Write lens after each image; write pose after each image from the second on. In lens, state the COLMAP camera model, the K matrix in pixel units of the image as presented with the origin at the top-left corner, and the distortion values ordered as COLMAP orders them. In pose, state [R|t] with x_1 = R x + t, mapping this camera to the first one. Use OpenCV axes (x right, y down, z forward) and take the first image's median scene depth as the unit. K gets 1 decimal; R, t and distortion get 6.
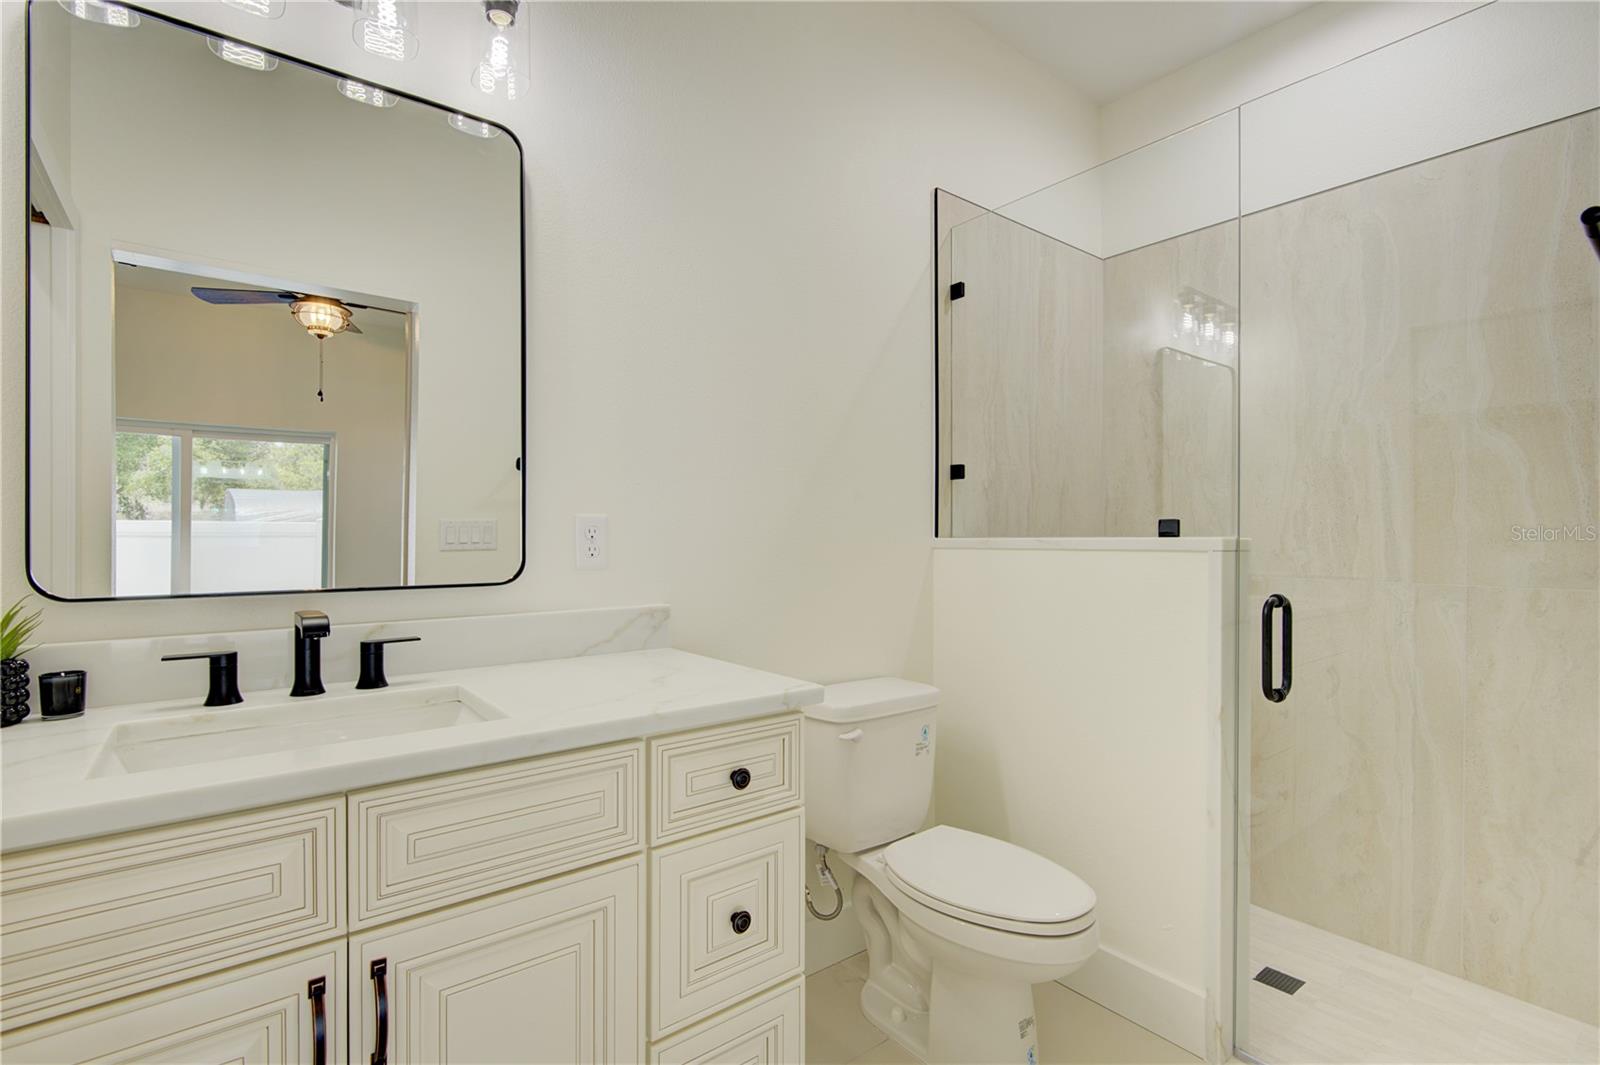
lens RADIAL K [[797.3, 0, 798.3], [0, 797.3, 515.4], [0, 0, 1]] dist [-0.001771, -0.006426]
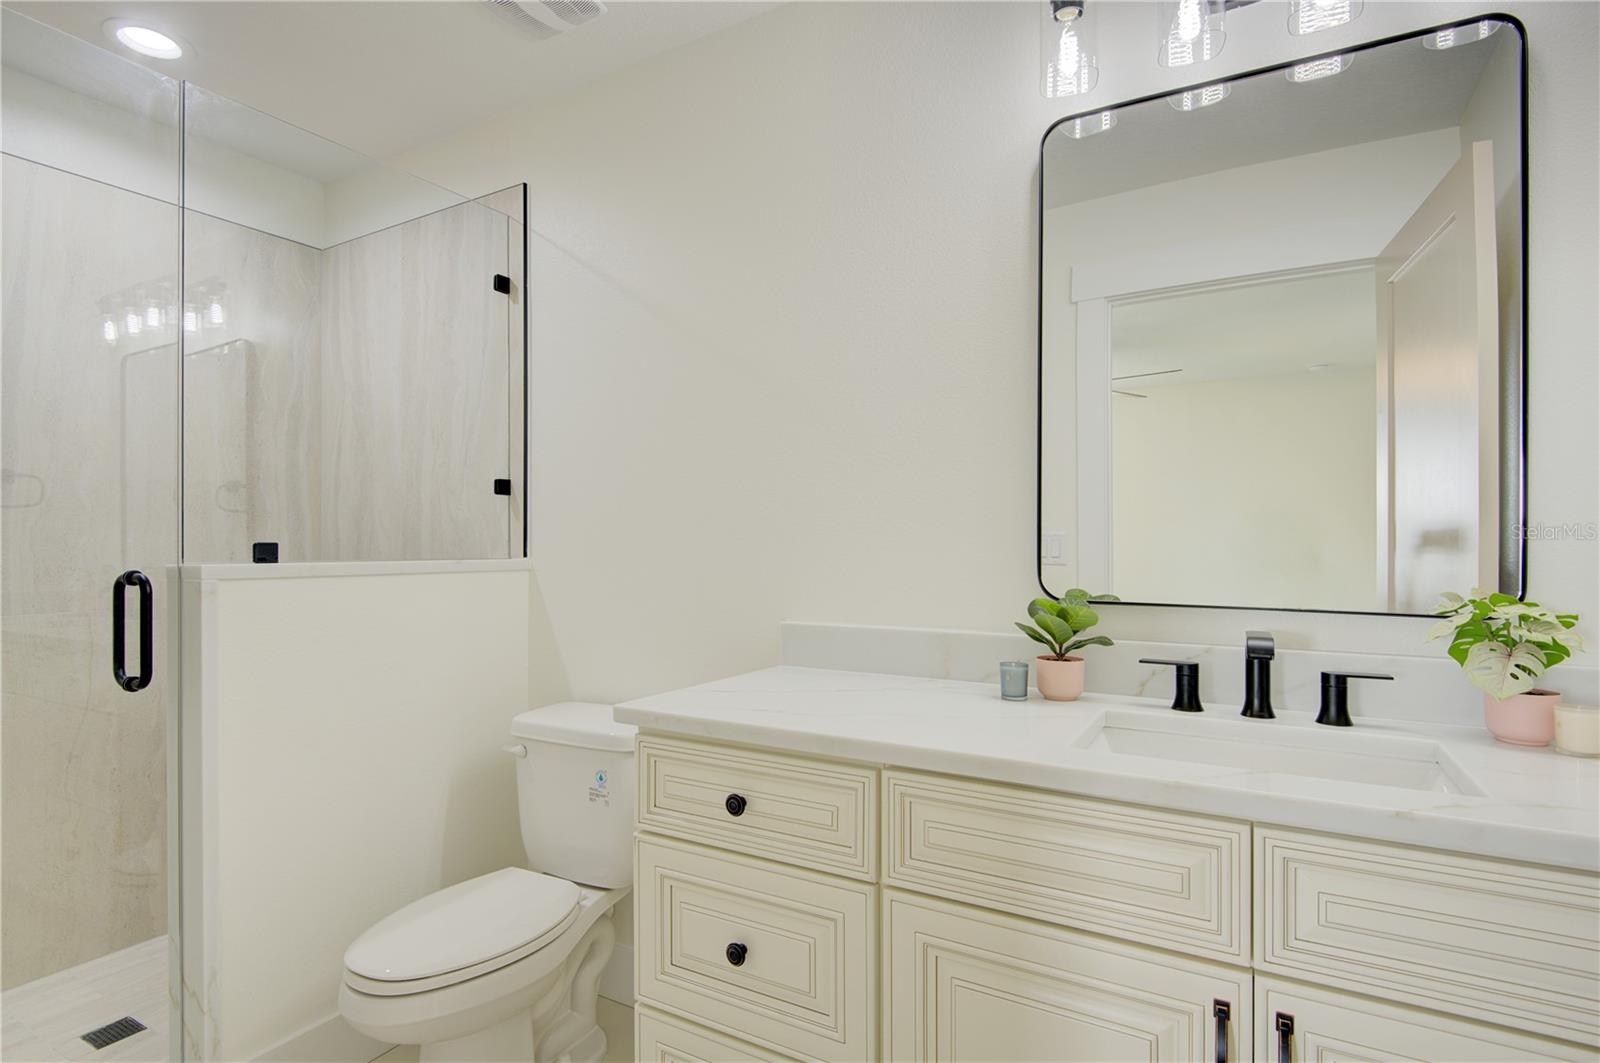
lens RADIAL K [[821.6, 0, 802.8], [0, 821.6, 538.1], [0, 0, 1]] dist [-0.002372, 0.010414]
pose [[0.370392, -0.005434, -0.928860, 0.158115], [0.009112, 0.999956, -0.002217, 0.000769], [0.928831, -0.007643, 0.370425, 0.124873]]
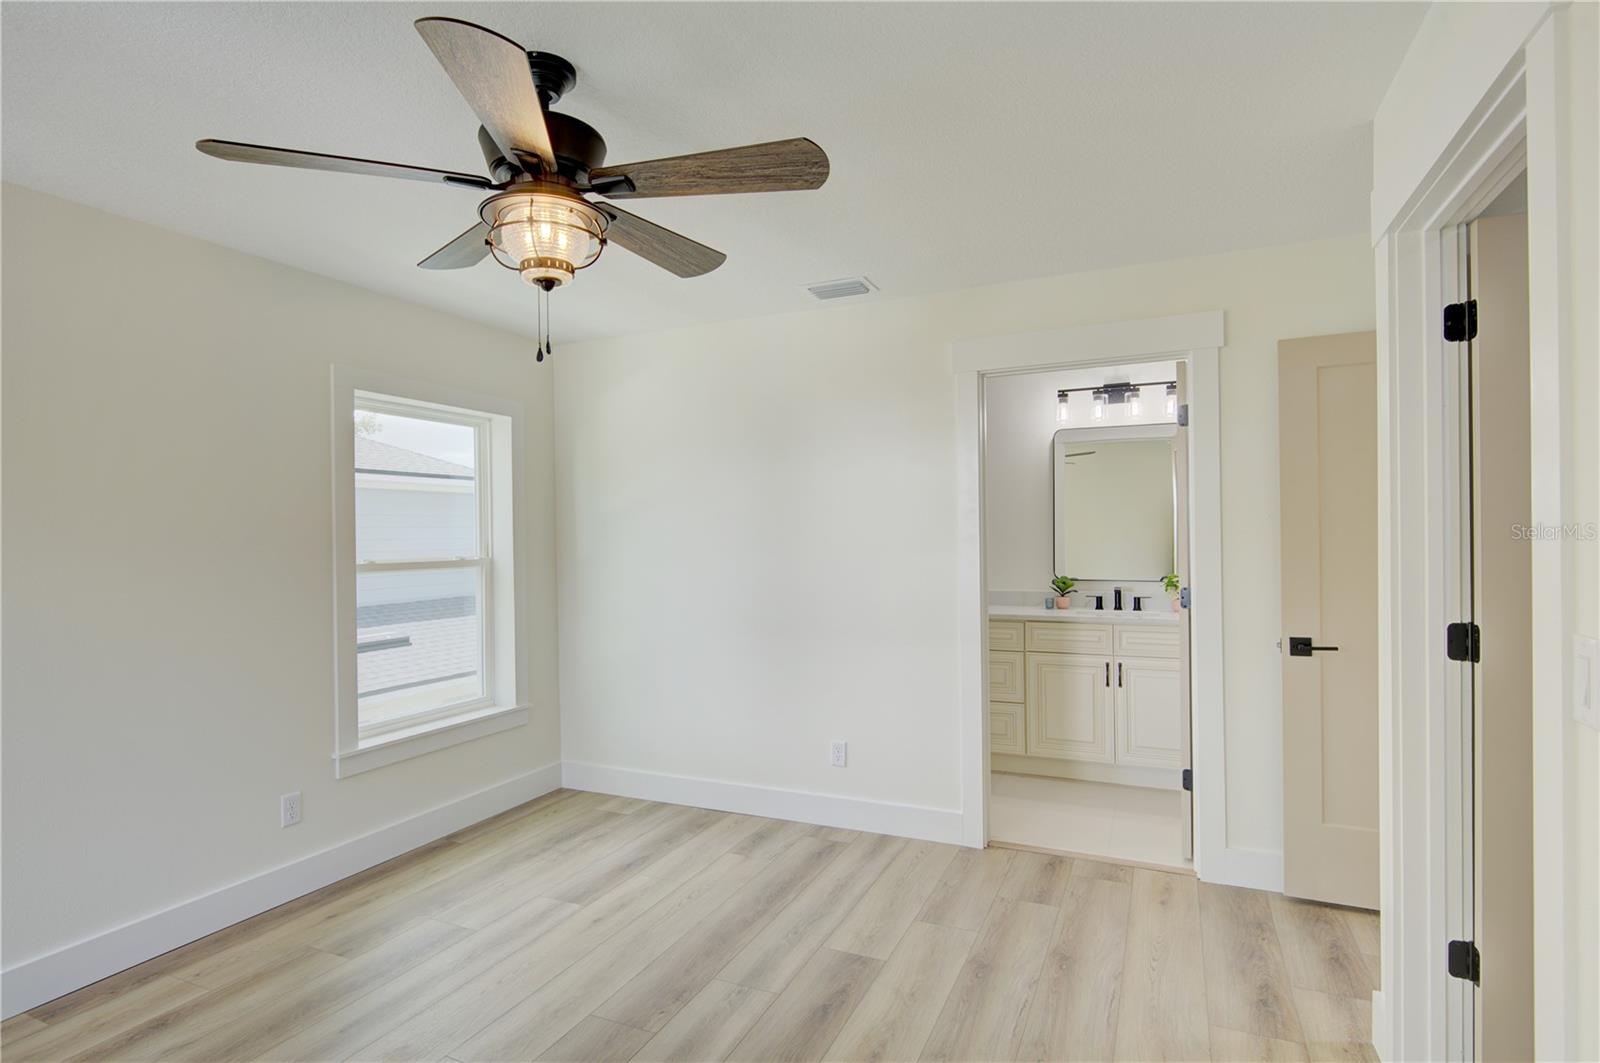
lens RADIAL K [[821.6, 0, 802.8], [0, 821.6, 538.1], [0, 0, 1]] dist [-0.002372, 0.010414]
pose [[0.459543, -0.007175, -0.888127, 2.706527], [0.020727, 0.999782, 0.002647, -0.185387], [0.887914, -0.019625, 0.459591, -2.636002]]
